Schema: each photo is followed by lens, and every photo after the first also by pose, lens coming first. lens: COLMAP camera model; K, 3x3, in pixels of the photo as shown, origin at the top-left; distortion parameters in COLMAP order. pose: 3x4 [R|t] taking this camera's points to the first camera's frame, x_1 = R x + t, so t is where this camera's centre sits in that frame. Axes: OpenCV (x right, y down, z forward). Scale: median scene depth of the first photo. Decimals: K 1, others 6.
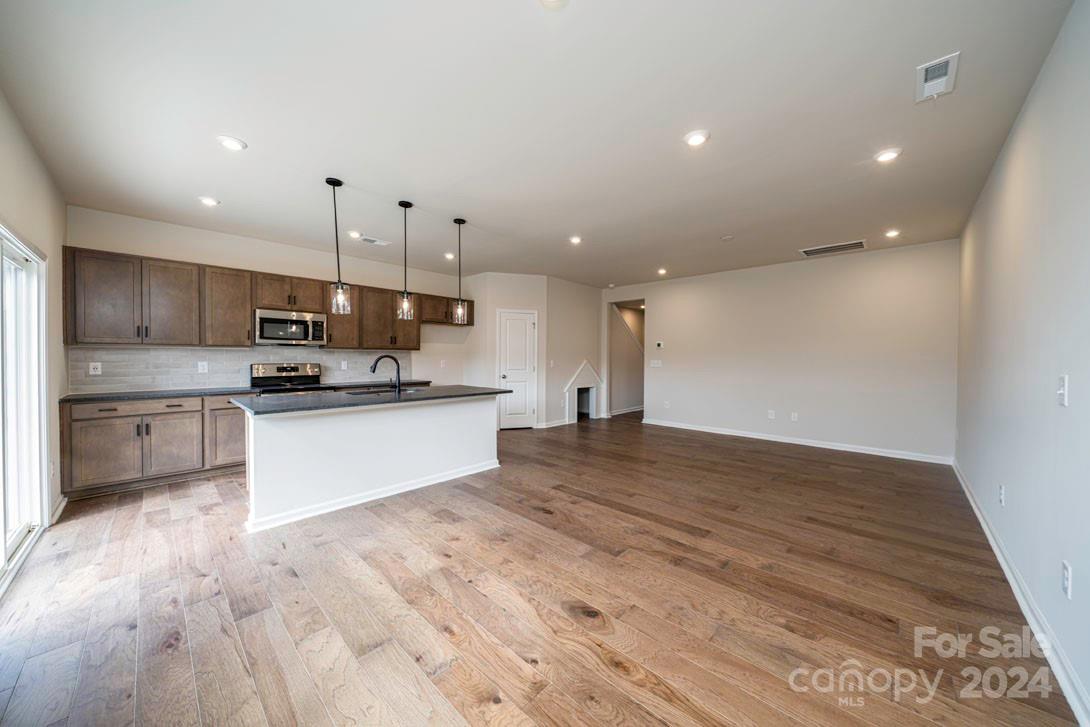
lens RADIAL K [[376.9, 0, 547.0], [0, 376.9, 362.2], [0, 0, 1]] dist [-0.004670, -0.000124]
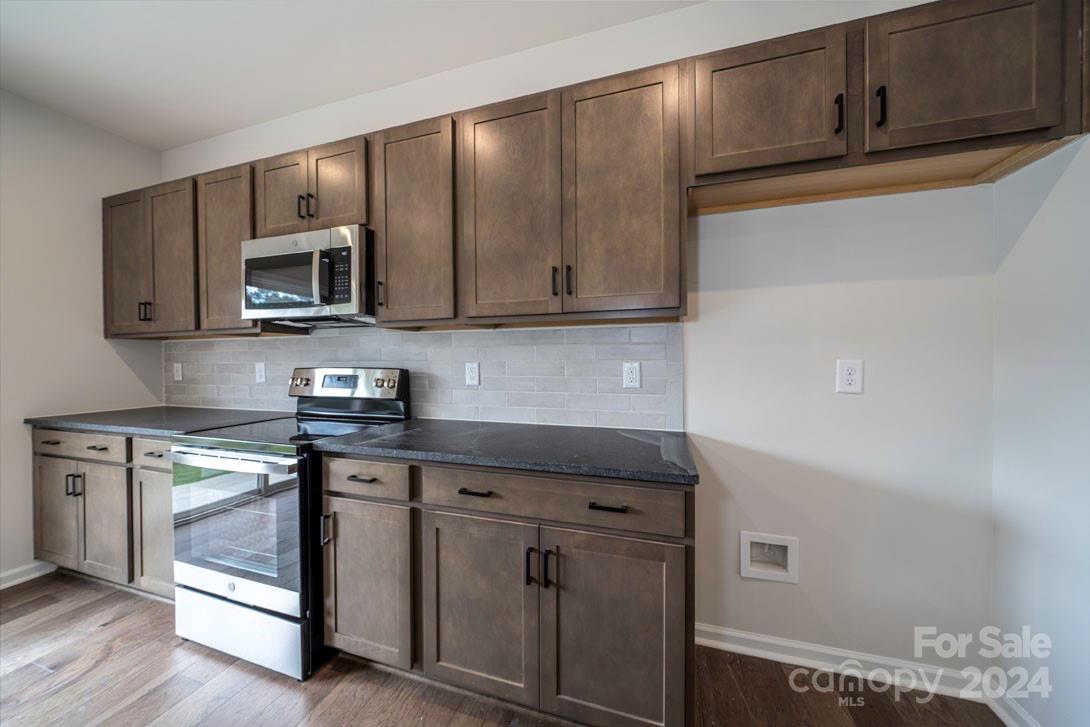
lens RADIAL K [[376.9, 0, 543.1], [0, 376.9, 361.4], [0, 0, 1]] dist [-0.004670, -0.000124]
pose [[0.426032, 0.001279, -0.904707, -0.254626], [-0.003530, 0.999994, -0.000248, -0.004615], [0.904701, 0.003299, 0.426034, 1.230379]]
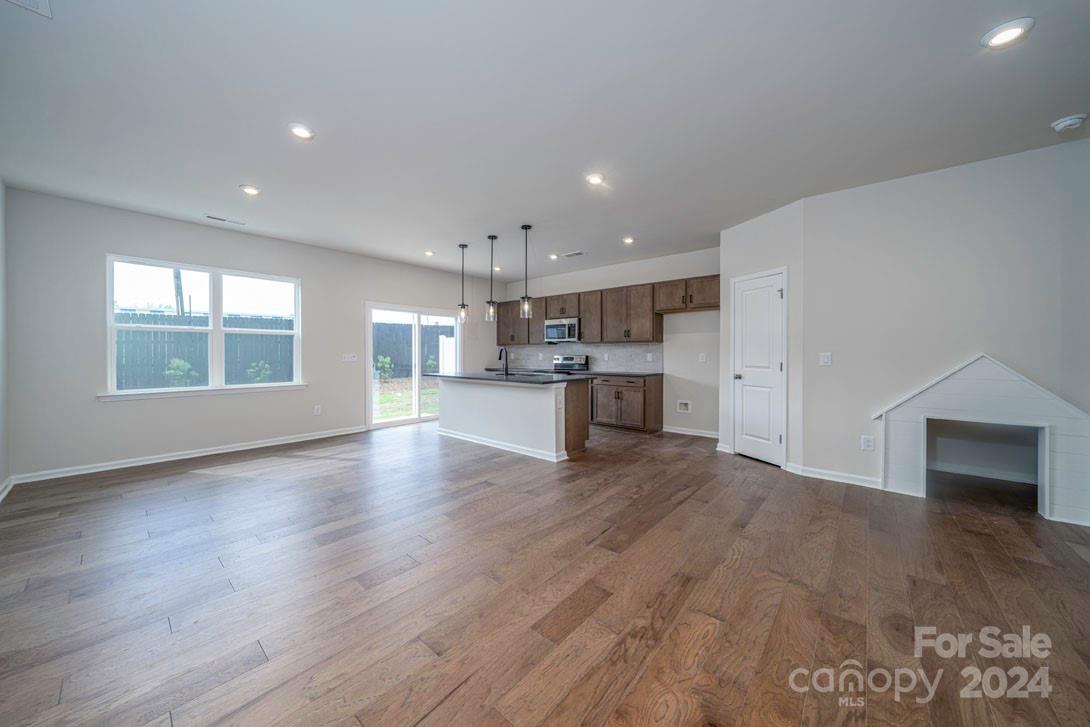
lens RADIAL K [[376.9, 0, 538.5], [0, 376.9, 363.5], [0, 0, 1]] dist [-0.004670, -0.000124]
pose [[0.030768, 0.023330, -0.999254, 0.896424], [-0.013215, 0.999650, 0.022932, 0.006131], [0.999439, 0.012499, 0.031066, 1.008004]]
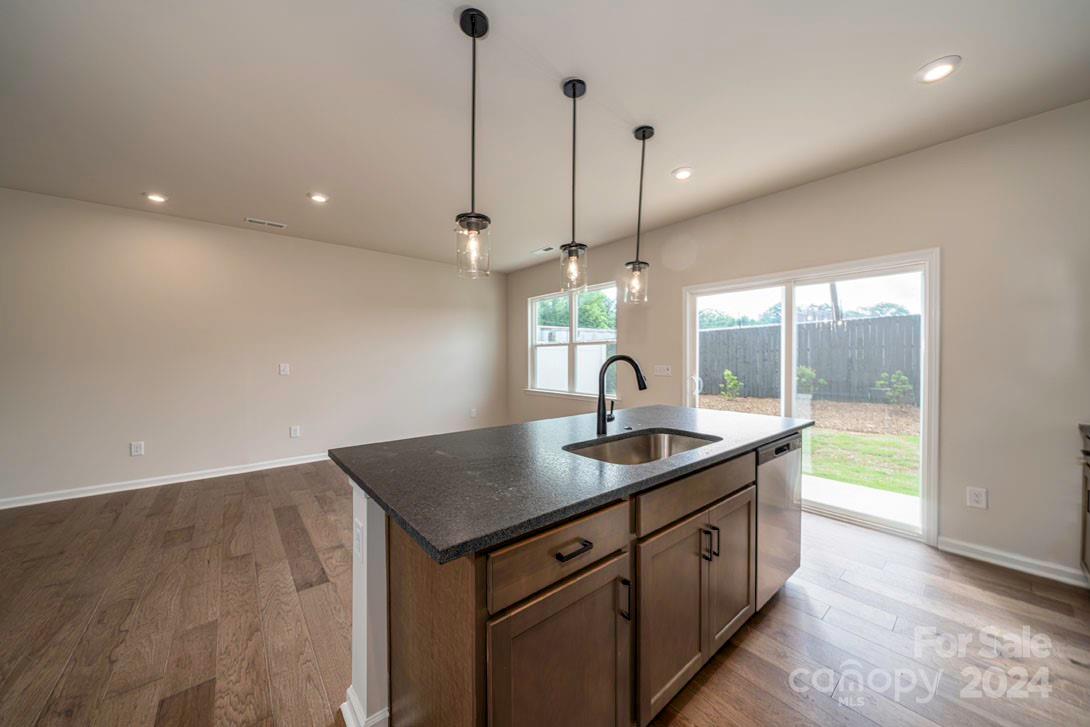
lens RADIAL K [[376.9, 0, 543.8], [0, 376.9, 358.8], [0, 0, 1]] dist [-0.004670, -0.000124]
pose [[-0.992945, -0.004694, 0.118480, -0.353648], [-0.002927, 0.999882, 0.015085, -0.019615], [-0.118537, 0.014632, -0.992842, 1.402675]]
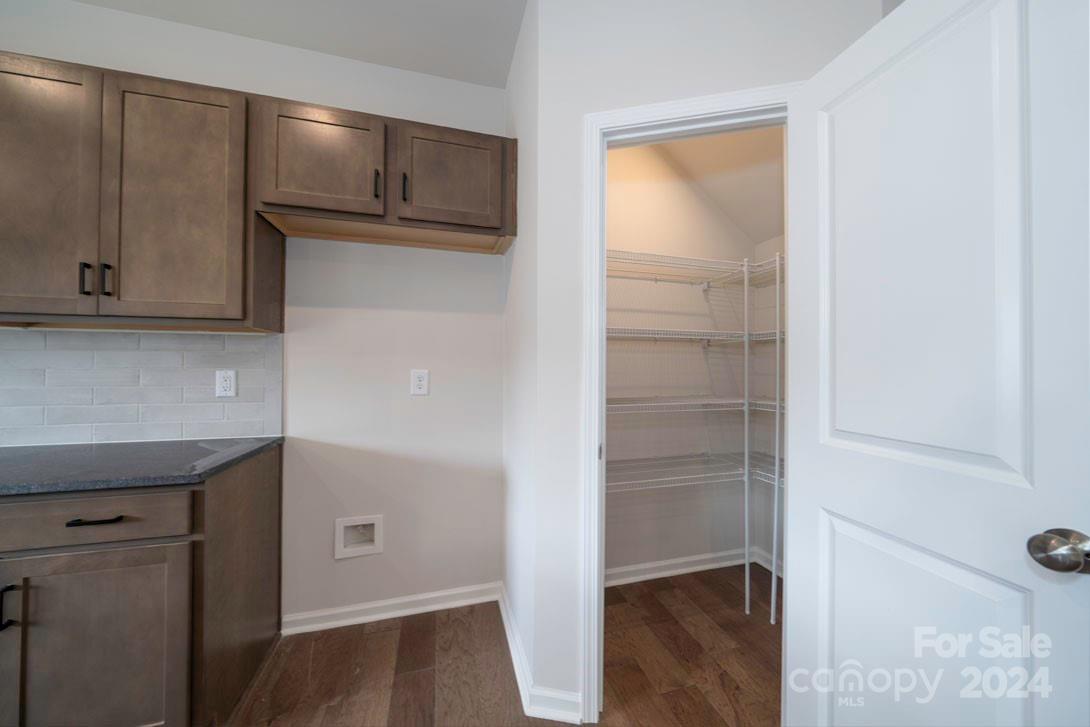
lens RADIAL K [[376.9, 0, 545.2], [0, 376.9, 360.0], [0, 0, 1]] dist [-0.004670, -0.000124]
pose [[0.860371, -0.007697, -0.509610, -0.078090], [-0.008433, 0.999534, -0.029335, -0.006608], [0.509598, 0.029537, 0.859905, 1.321281]]
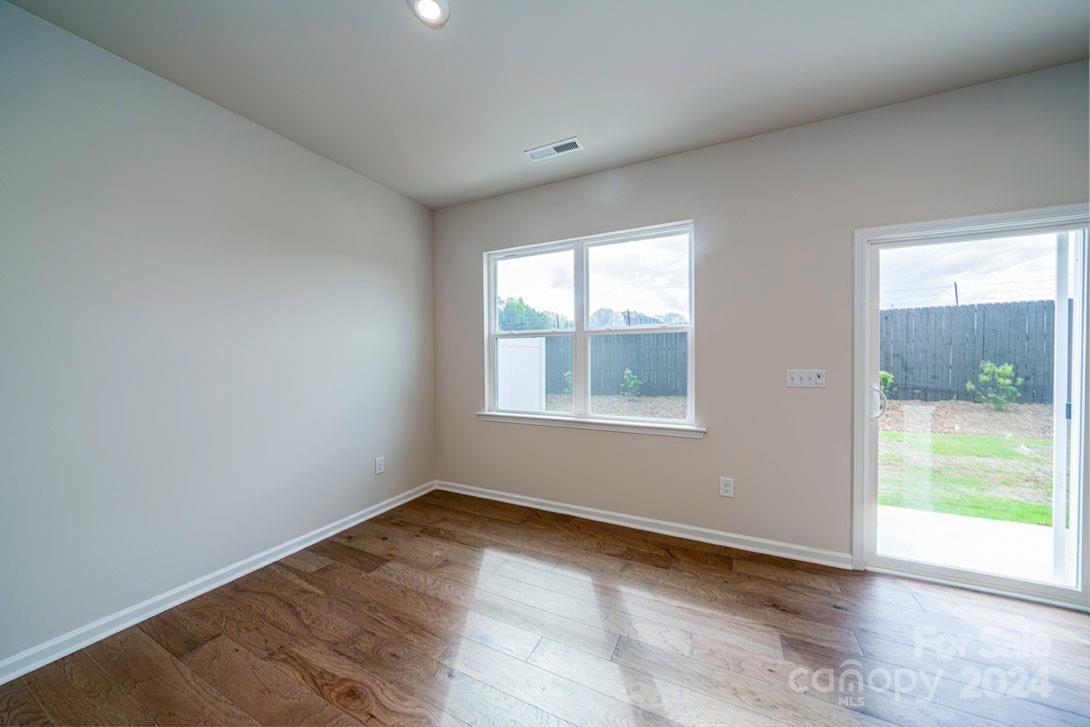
lens RADIAL K [[376.9, 0, 547.3], [0, 376.9, 359.8], [0, 0, 1]] dist [-0.004670, -0.000124]
pose [[-0.952716, 0.004825, -0.303825, 0.007098], [-0.001010, 0.999818, 0.019043, -0.012169], [0.303862, 0.018450, -0.952538, 0.771488]]
